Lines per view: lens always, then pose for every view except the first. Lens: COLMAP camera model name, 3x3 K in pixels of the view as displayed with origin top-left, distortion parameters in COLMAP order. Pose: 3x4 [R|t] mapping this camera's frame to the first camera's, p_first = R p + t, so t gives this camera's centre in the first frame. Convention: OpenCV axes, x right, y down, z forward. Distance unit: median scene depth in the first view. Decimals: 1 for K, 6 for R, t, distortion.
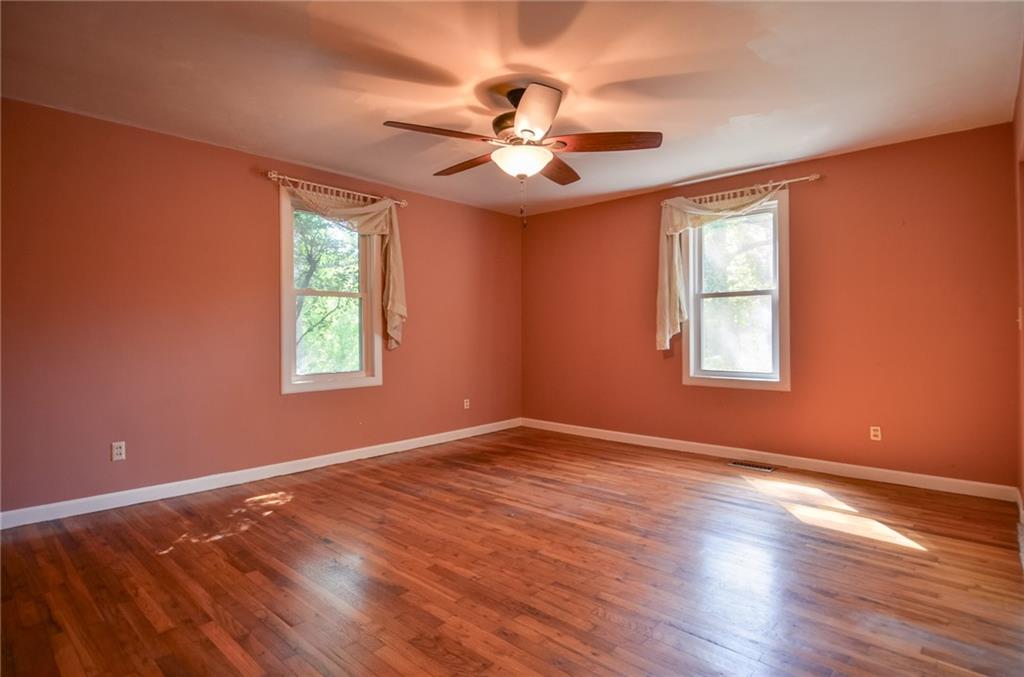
lens RADIAL K [[543.4, 0, 517.6], [0, 543.4, 332.0], [0, 0, 1]] dist [0.034806, -0.041855]
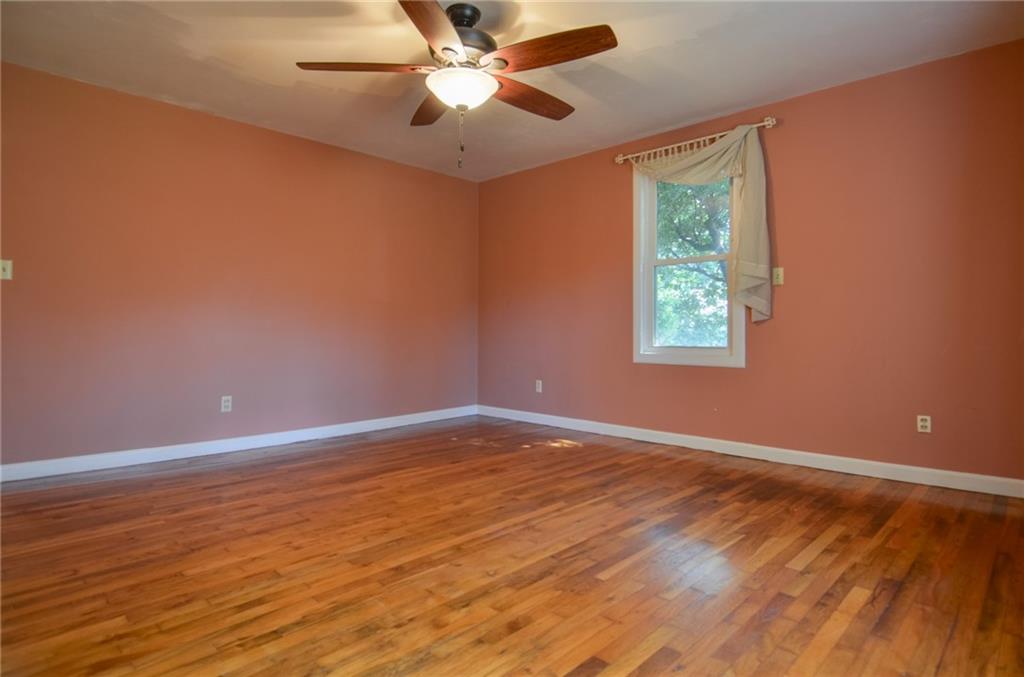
lens RADIAL K [[543.4, 0, 517.6], [0, 543.4, 332.0], [0, 0, 1]] dist [0.034806, -0.041855]
pose [[-0.027569, 0.006798, -0.999597, 0.781923], [0.002202, 0.999975, 0.006740, 0.057359], [0.999617, -0.002016, -0.027583, 0.998328]]
